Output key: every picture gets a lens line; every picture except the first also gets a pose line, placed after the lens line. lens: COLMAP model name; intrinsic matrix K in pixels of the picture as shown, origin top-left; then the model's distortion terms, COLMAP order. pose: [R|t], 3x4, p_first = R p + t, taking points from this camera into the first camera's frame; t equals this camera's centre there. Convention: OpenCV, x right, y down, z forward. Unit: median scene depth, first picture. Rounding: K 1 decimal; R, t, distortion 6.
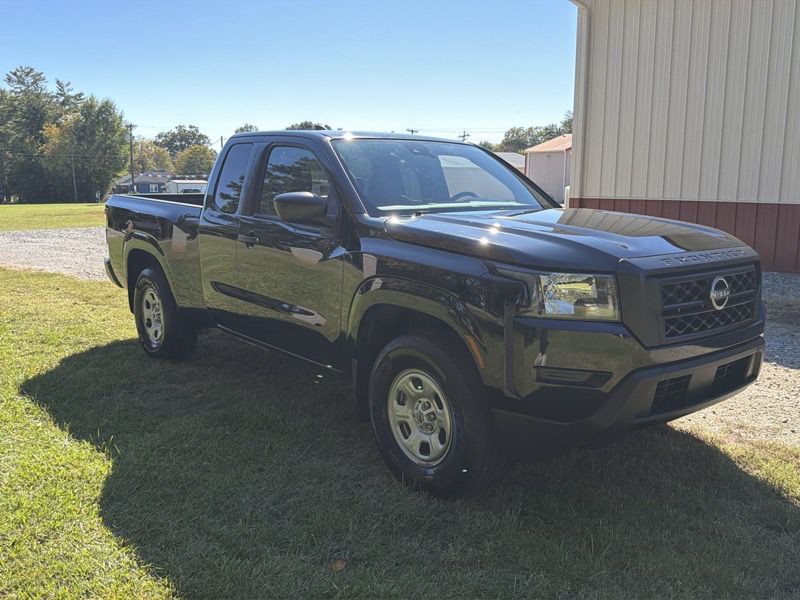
lens RADIAL K [[732.8, 0, 400.3], [0, 732.8, 300.7], [0, 0, 1]] dist [0.032752, 0.000000]
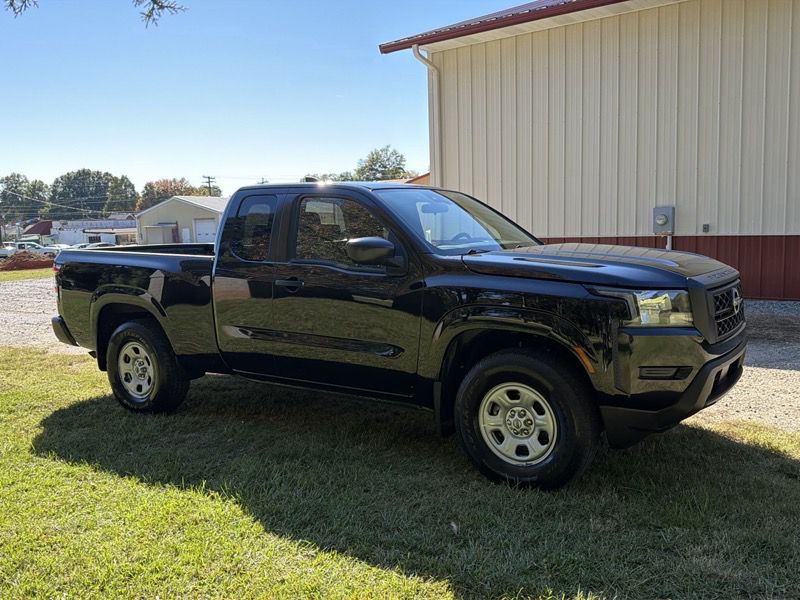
lens RADIAL K [[732.8, 0, 401.5], [0, 732.8, 302.2], [0, 0, 1]] dist [0.032752, 0.000000]
pose [[0.955177, -0.058860, 0.290123, -0.461665], [0.075950, 0.995956, -0.047991, 0.008325], [-0.286125, 0.067875, 0.955785, -0.070321]]
